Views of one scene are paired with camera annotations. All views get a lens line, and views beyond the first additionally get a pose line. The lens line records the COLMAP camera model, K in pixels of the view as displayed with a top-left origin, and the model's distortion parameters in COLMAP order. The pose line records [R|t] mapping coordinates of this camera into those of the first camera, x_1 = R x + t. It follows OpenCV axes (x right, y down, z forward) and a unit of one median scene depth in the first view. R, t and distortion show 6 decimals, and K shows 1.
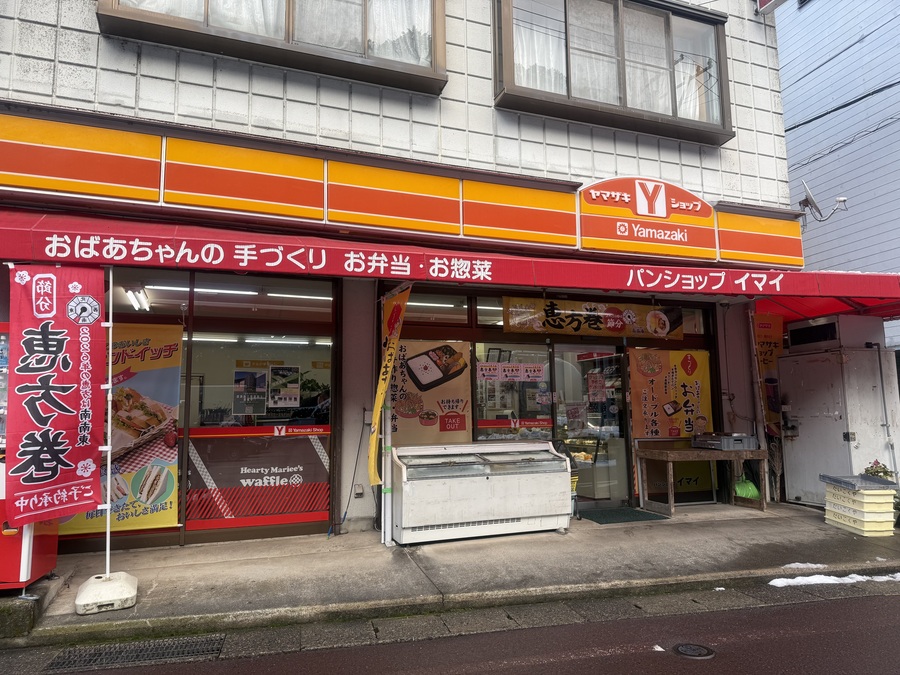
lens RADIAL K [[642.7, 0, 434.5], [0, 642.7, 355.5], [0, 0, 1]] dist [0.023425, 0.000734]
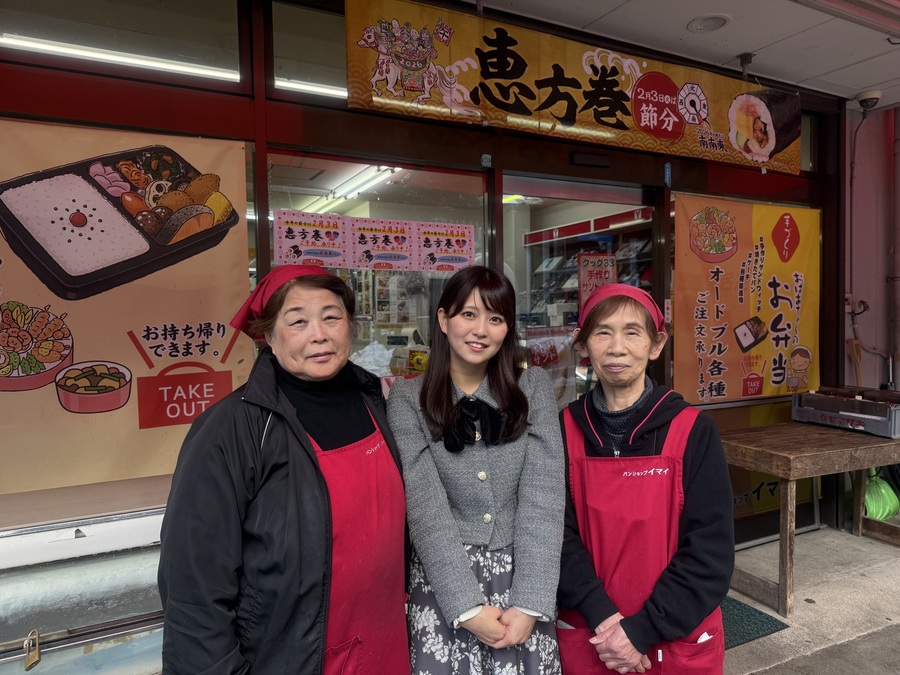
lens RADIAL K [[642.7, 0, 451.0], [0, 642.7, 340.4], [0, 0, 1]] dist [0.023425, 0.000734]
pose [[0.990306, -0.009941, 0.138548, 0.101802], [-0.008042, 0.991660, 0.128633, 0.030973], [-0.138671, -0.128500, 0.981966, 0.606469]]
